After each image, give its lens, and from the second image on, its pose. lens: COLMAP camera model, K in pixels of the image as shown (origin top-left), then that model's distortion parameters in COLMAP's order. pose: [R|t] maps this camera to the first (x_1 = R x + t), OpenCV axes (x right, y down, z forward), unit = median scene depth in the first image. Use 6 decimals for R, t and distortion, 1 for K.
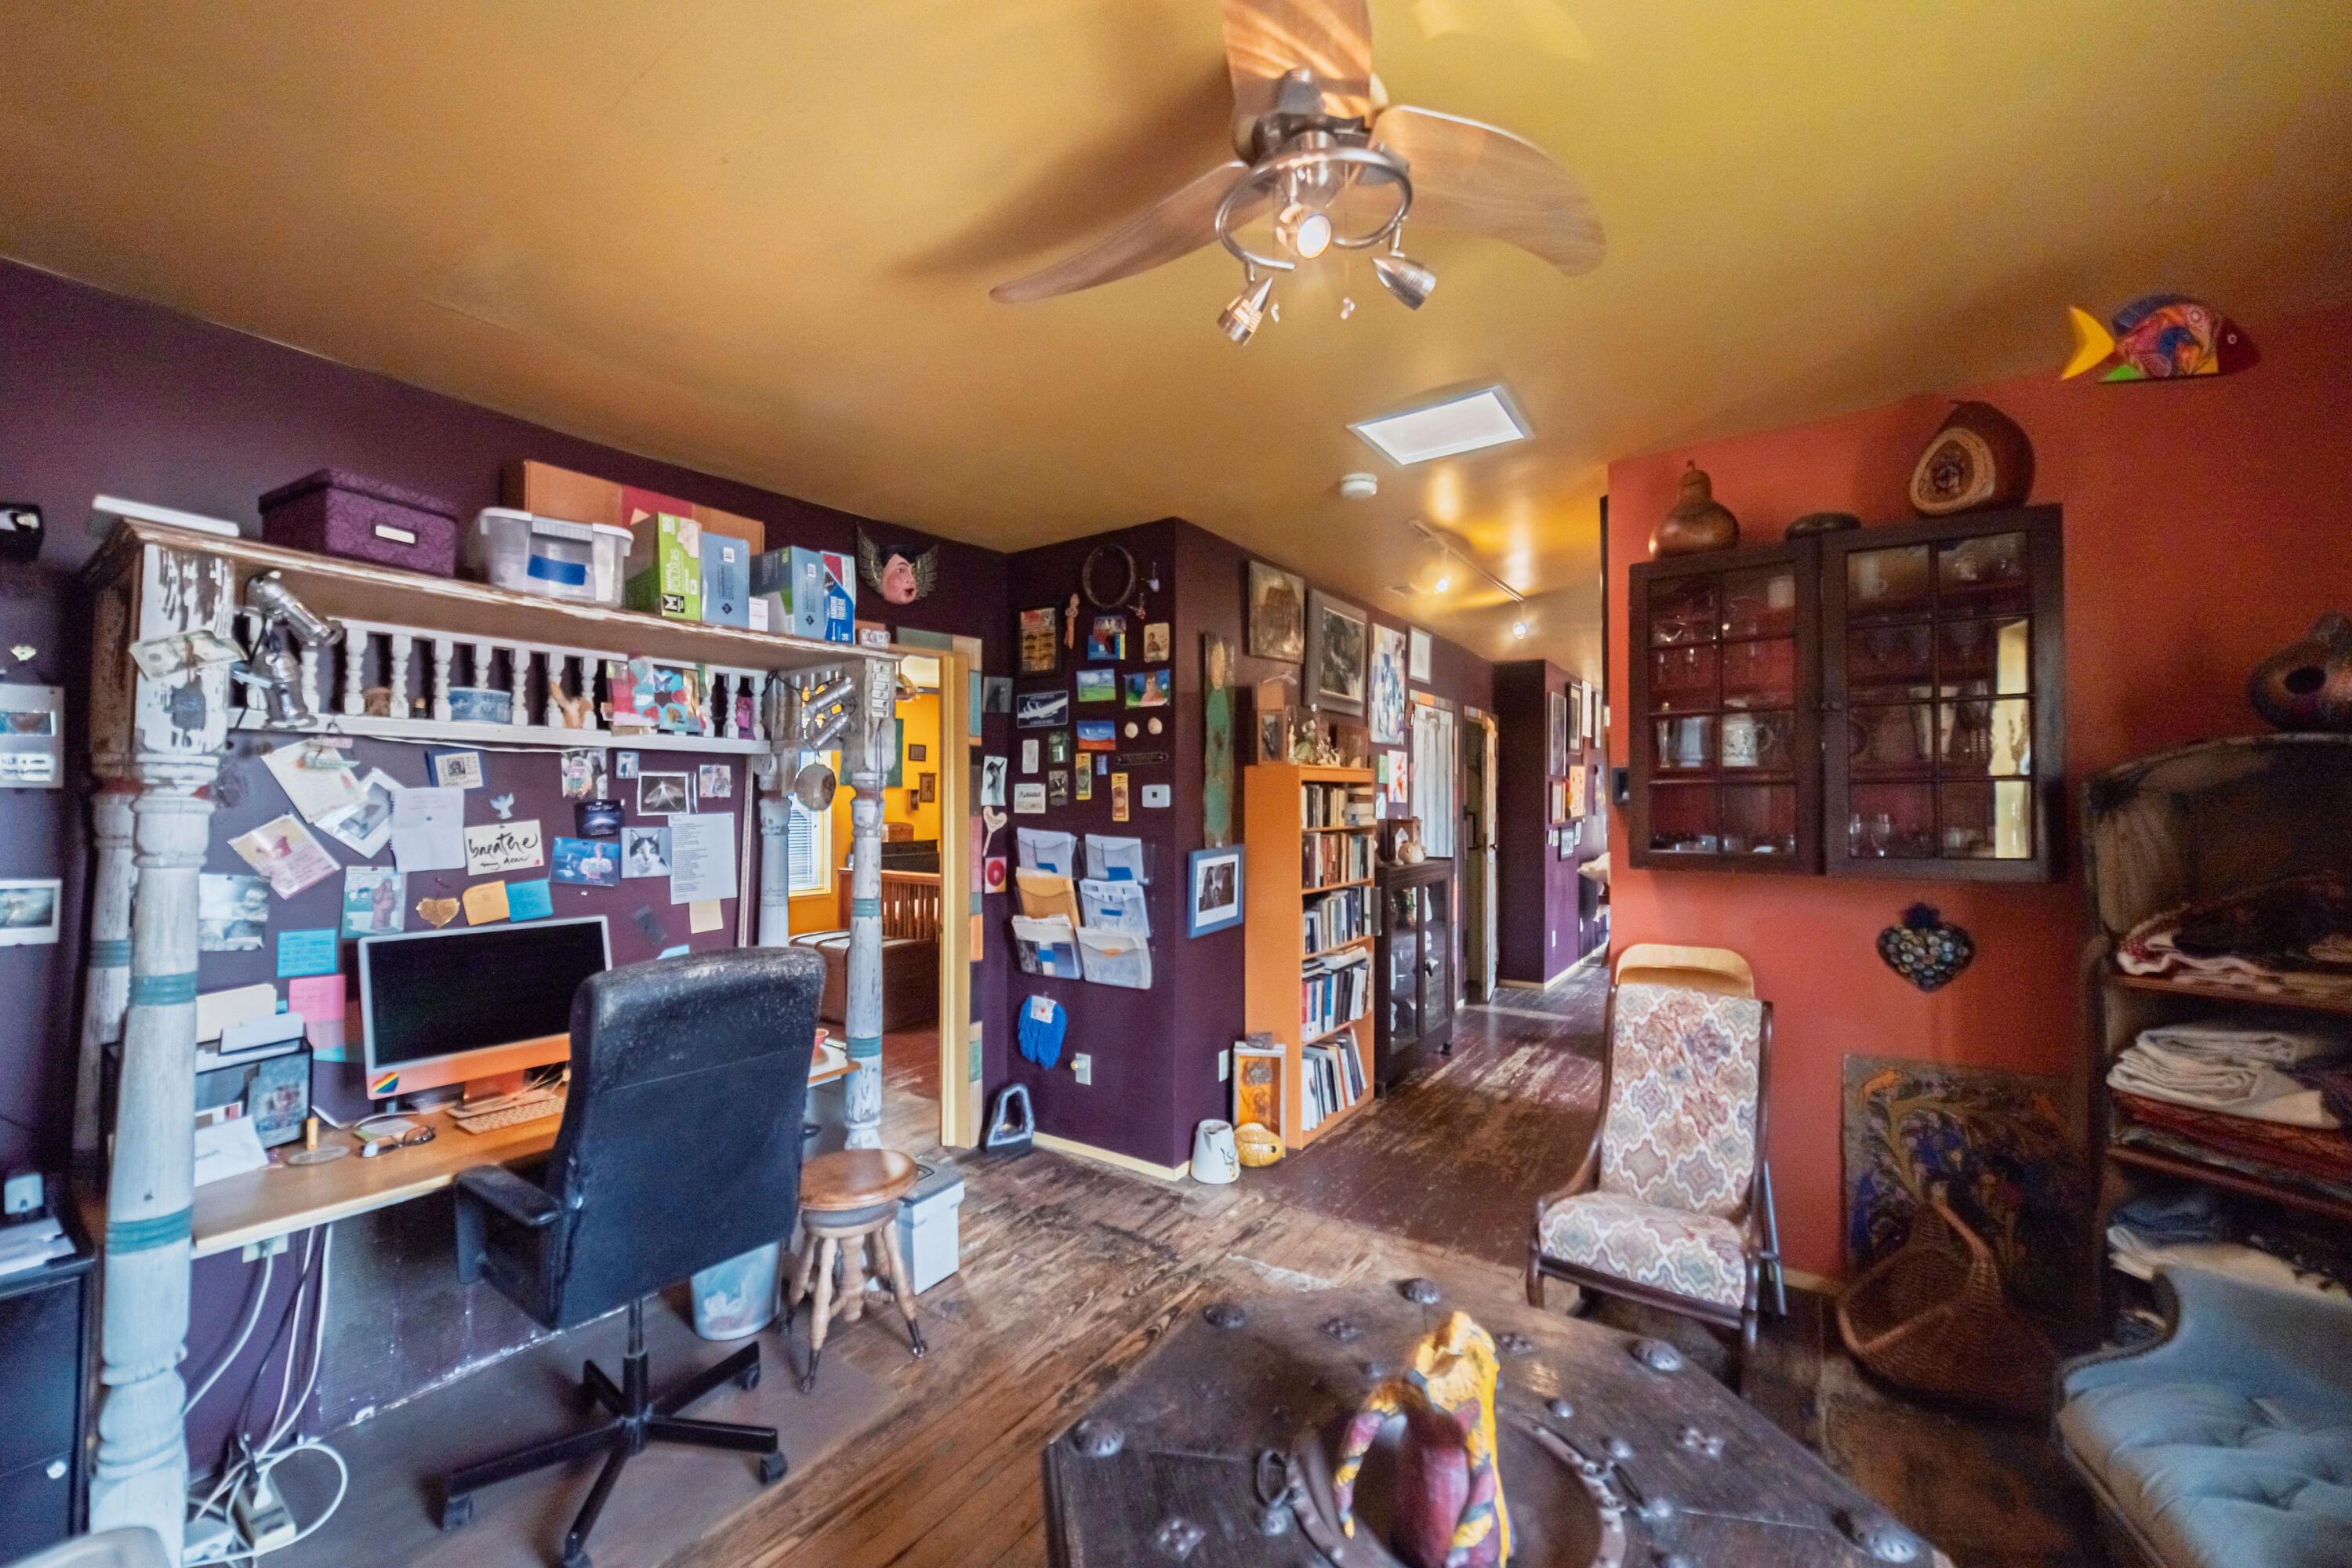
lens RADIAL K [[926.9, 0, 1179.3], [0, 926.9, 804.5], [0, 0, 1]] dist [0.001471, 0.000500]
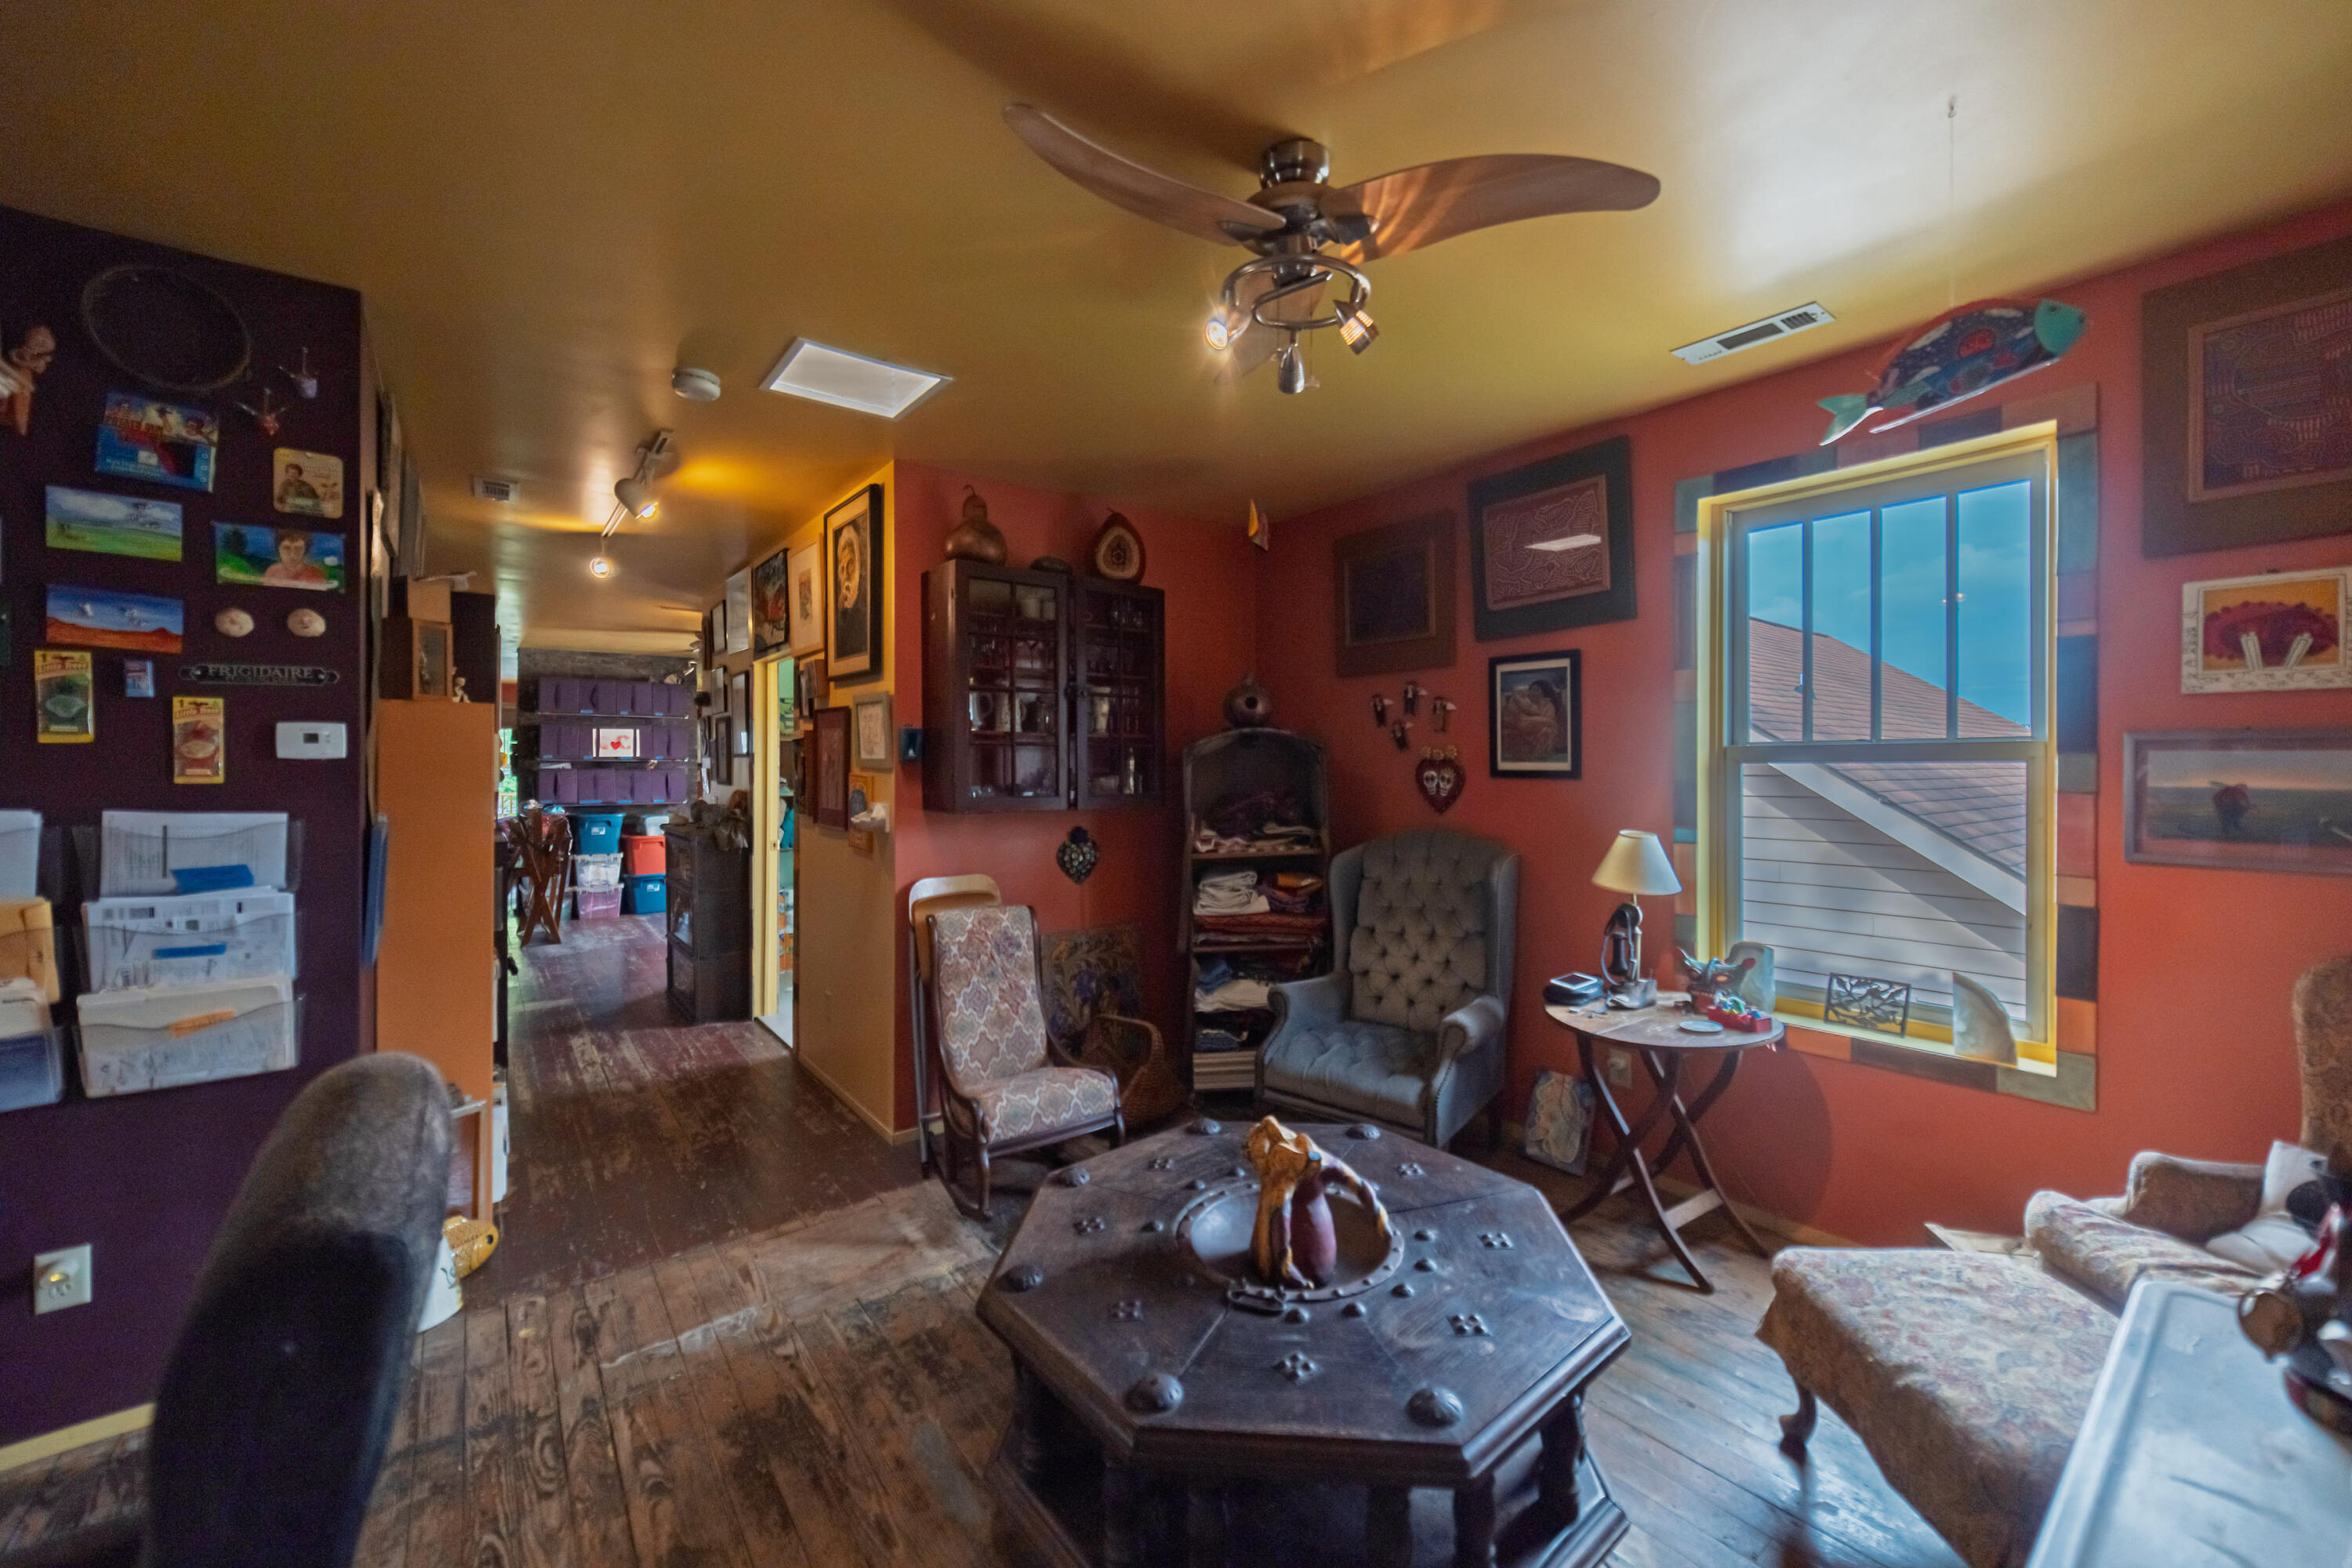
lens RADIAL K [[899.2, 0, 1179.3], [0, 899.2, 772.2], [0, 0, 1]] dist [-0.001473, -0.000021]
pose [[0.292312, -0.001613, 0.956322, -0.417169], [0.000718, 0.999999, 0.001468, 0.010768], [-0.956323, 0.000258, 0.292312, 0.297189]]
